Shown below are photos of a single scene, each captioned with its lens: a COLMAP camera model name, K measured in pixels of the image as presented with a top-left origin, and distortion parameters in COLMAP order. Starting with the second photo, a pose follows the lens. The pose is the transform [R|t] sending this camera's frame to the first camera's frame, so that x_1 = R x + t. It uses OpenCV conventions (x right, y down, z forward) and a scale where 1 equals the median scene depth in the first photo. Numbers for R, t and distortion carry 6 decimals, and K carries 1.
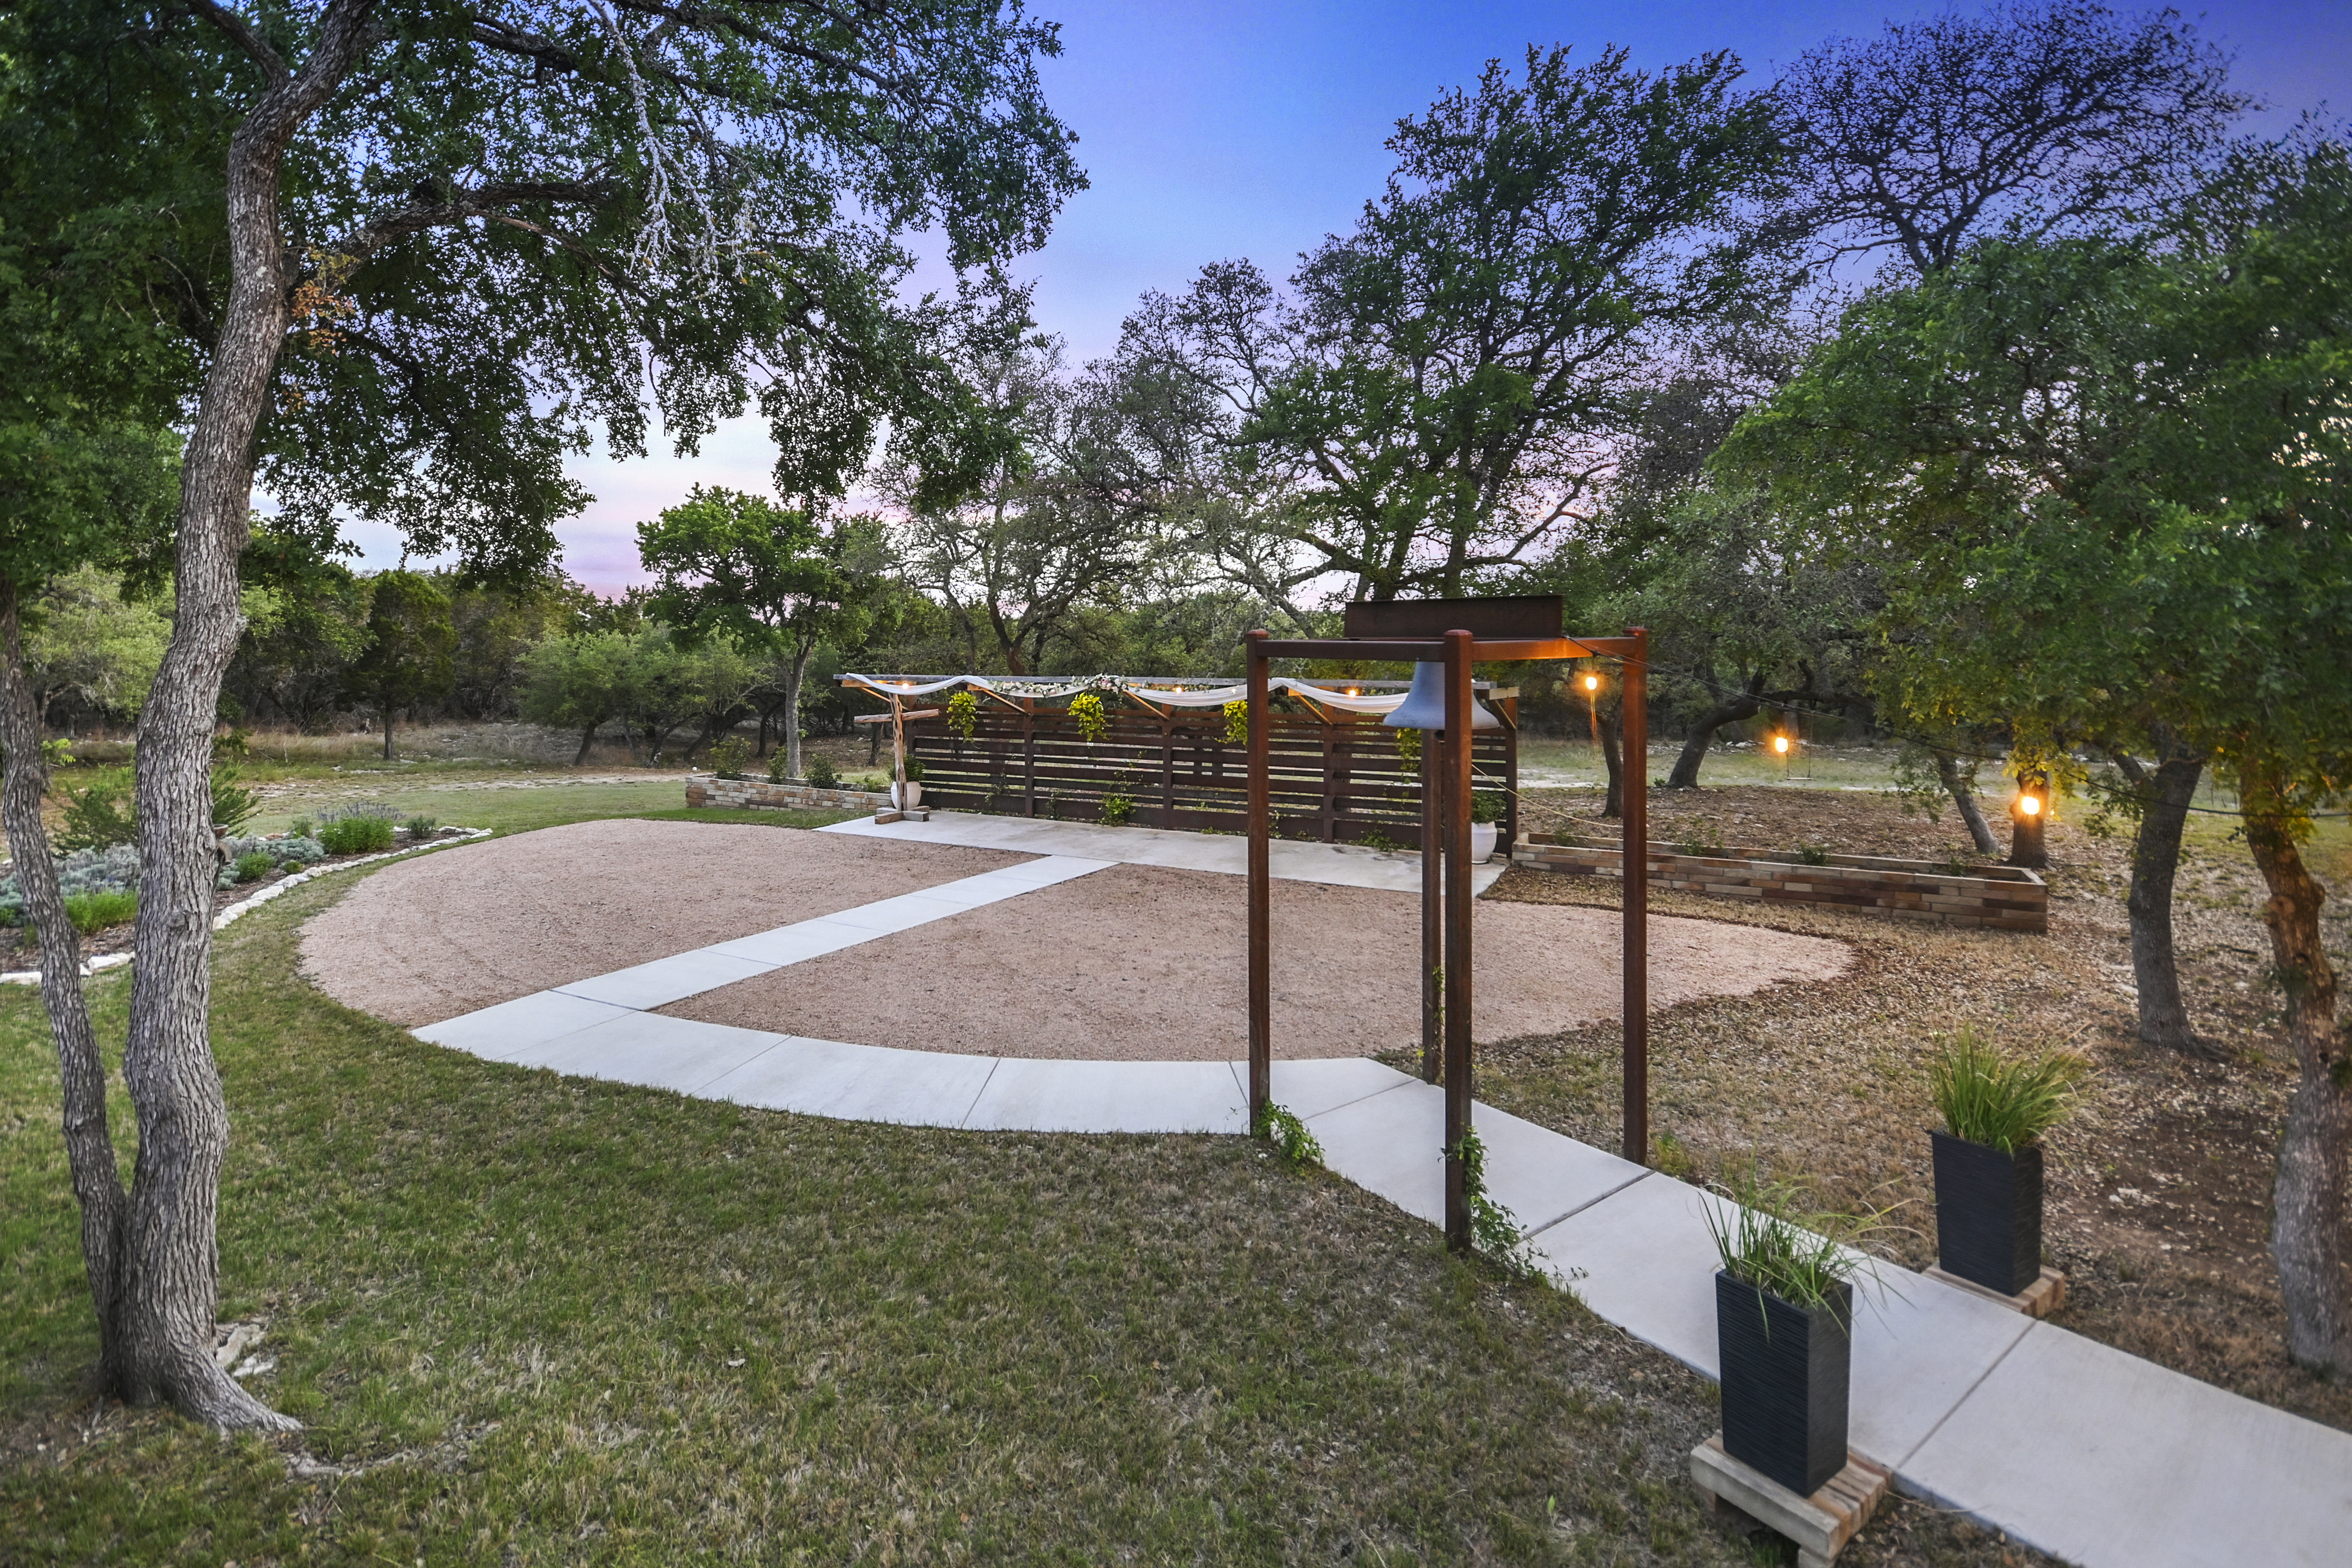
lens RADIAL K [[1059.2, 0, 1121.9], [0, 1059.2, 645.6], [0, 0, 1]] dist [-0.000049, 0.000013]
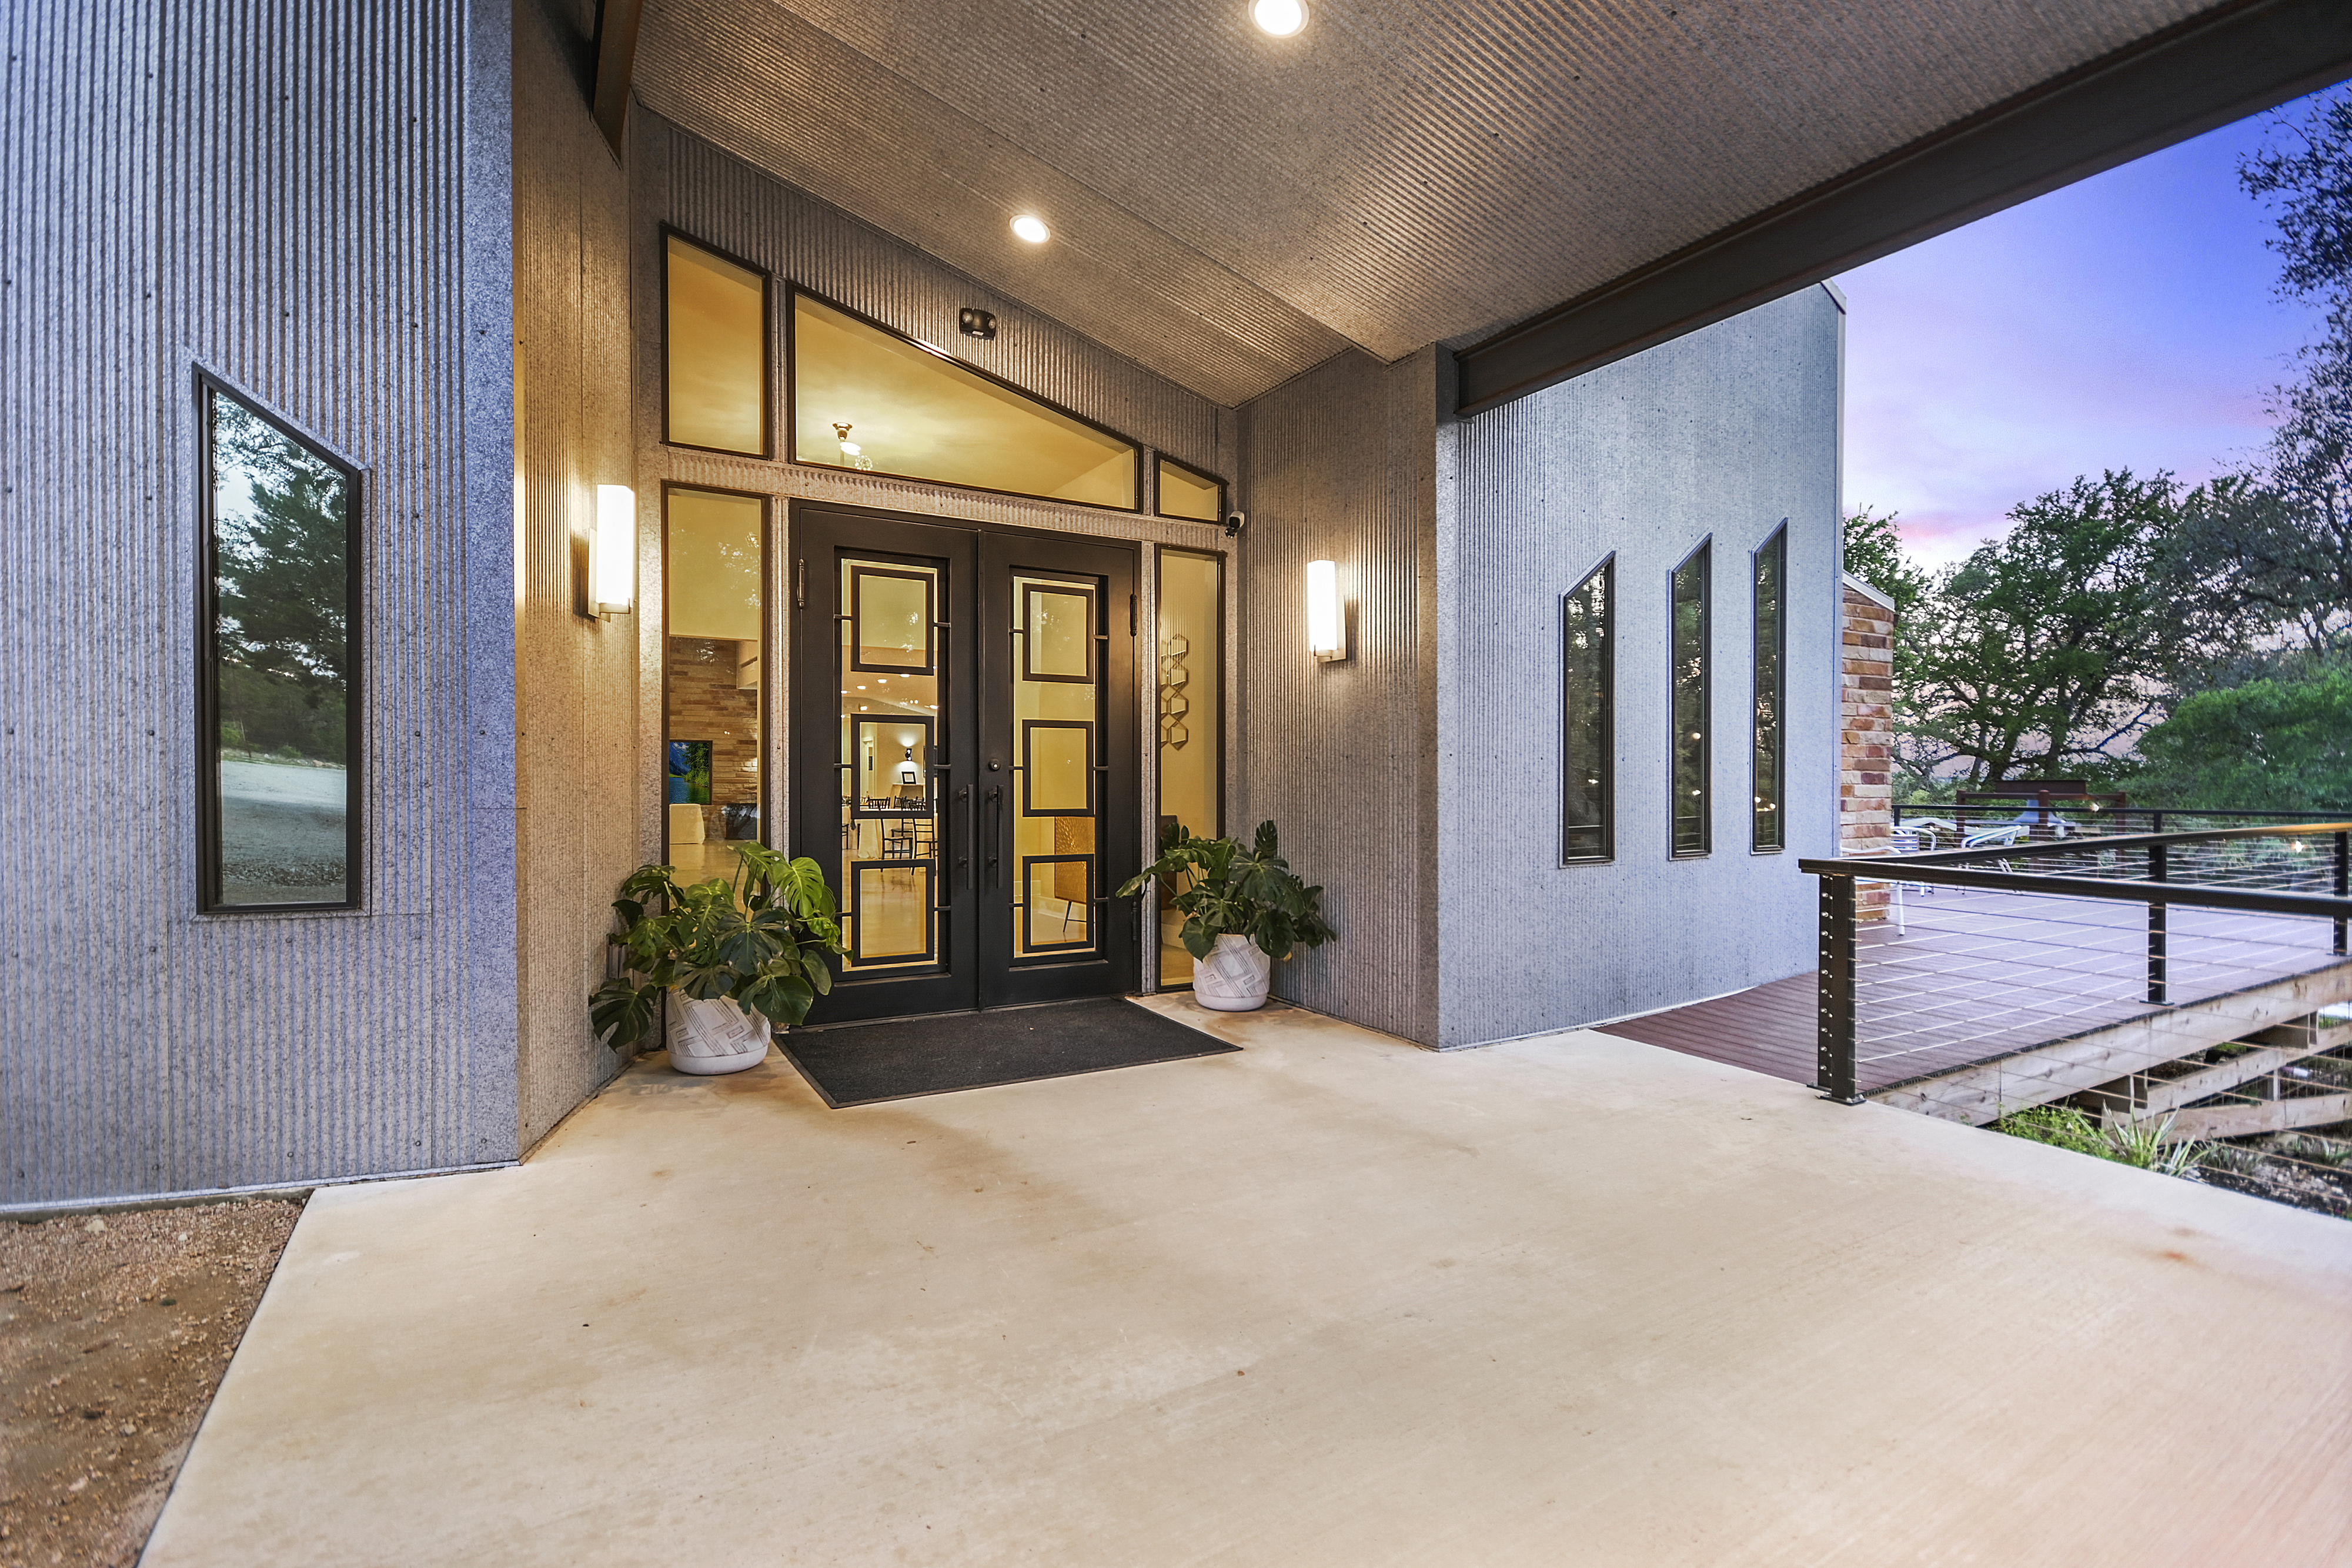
lens RADIAL K [[1046.2, 0, 1176.4], [0, 1046.2, 792.3], [0, 0, 1]] dist [-0.003246, -0.000615]
pose [[0.918808, 0.013731, -0.394465, -0.281801], [-0.019365, 0.999759, -0.010306, 0.024184], [0.394229, 0.017108, 0.918853, -0.972119]]
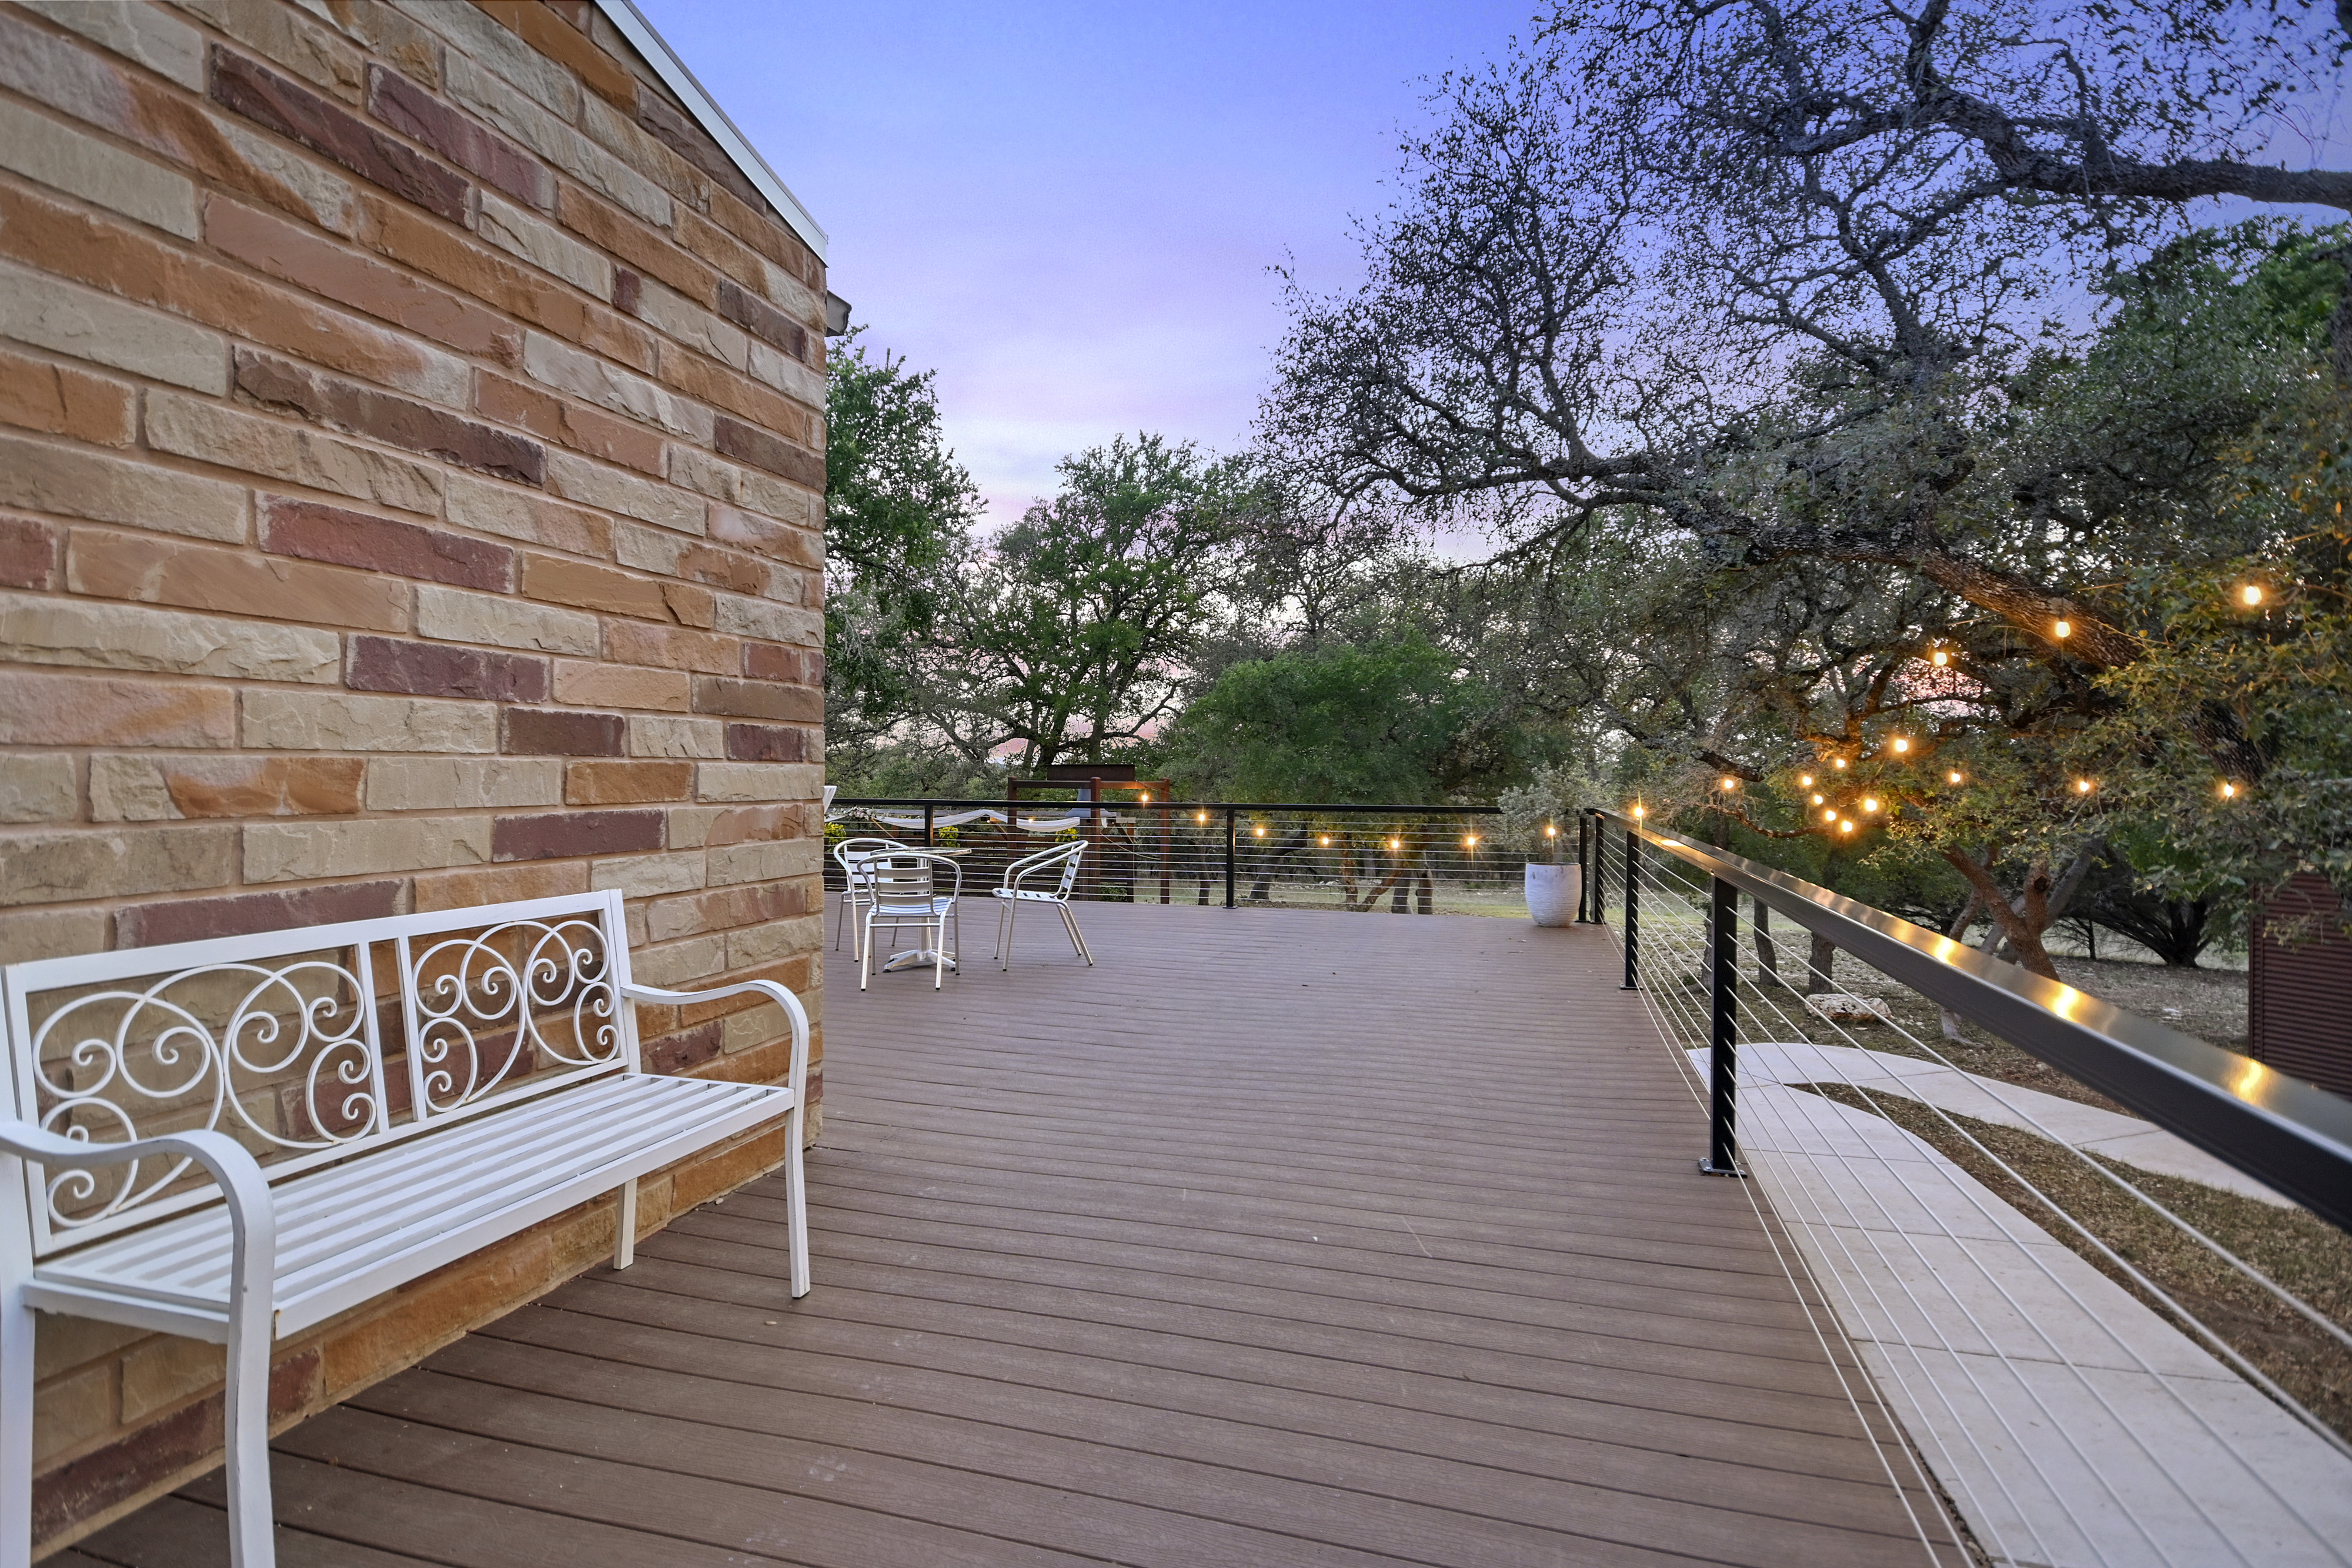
lens RADIAL K [[1243.4, 0, 1166.7], [0, 1243.4, 786.4], [0, 0, 1]] dist [0.000785, 0.000004]
pose [[0.936735, 0.010556, 0.349881, -0.201075], [-0.005810, 0.999876, -0.014611, 0.016848], [-0.349992, 0.011653, 0.936680, -0.660112]]
